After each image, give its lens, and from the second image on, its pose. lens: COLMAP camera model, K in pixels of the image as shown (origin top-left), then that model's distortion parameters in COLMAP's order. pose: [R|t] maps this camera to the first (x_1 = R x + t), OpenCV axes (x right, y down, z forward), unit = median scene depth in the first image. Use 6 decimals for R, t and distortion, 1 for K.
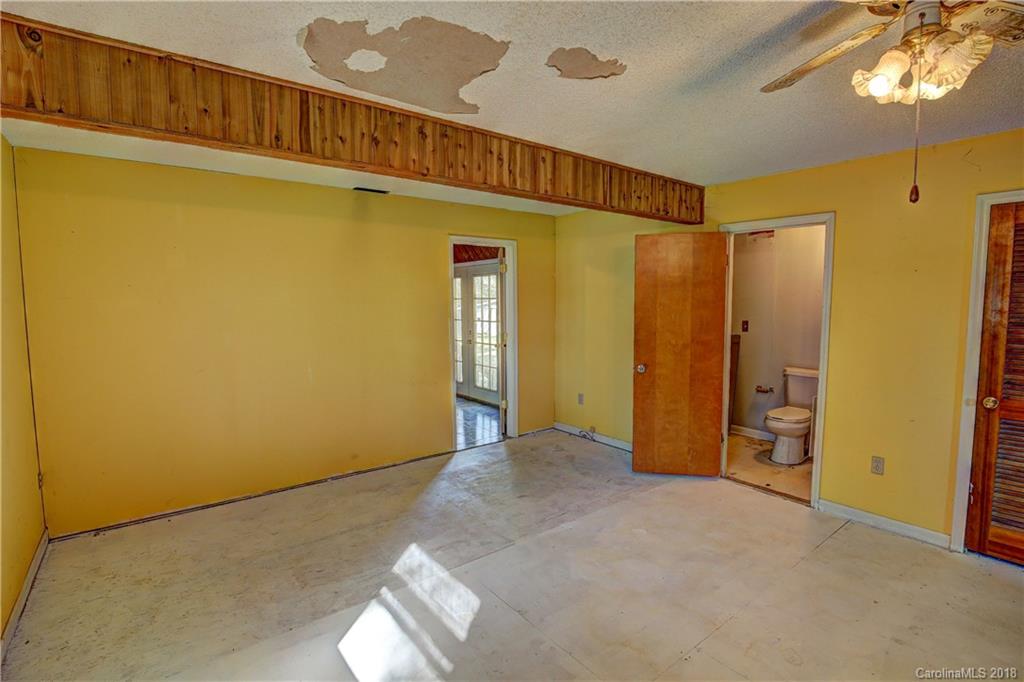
lens RADIAL K [[474.8, 0, 510.0], [0, 474.8, 339.8], [0, 0, 1]] dist [-0.029144, 0.003367]
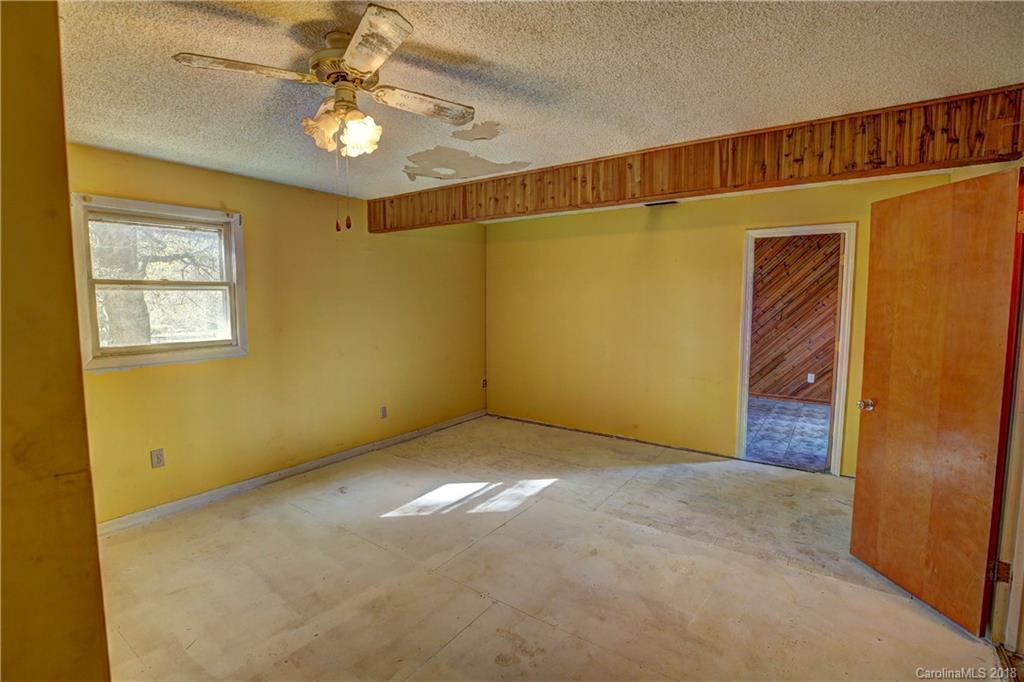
lens RADIAL K [[474.8, 0, 516.7], [0, 474.8, 340.5], [0, 0, 1]] dist [-0.029144, 0.003367]
pose [[0.304642, 0.089490, -0.948254, 0.832411], [-0.081720, 0.994361, 0.067587, -0.036226], [0.948955, 0.056901, 0.310237, 0.369367]]
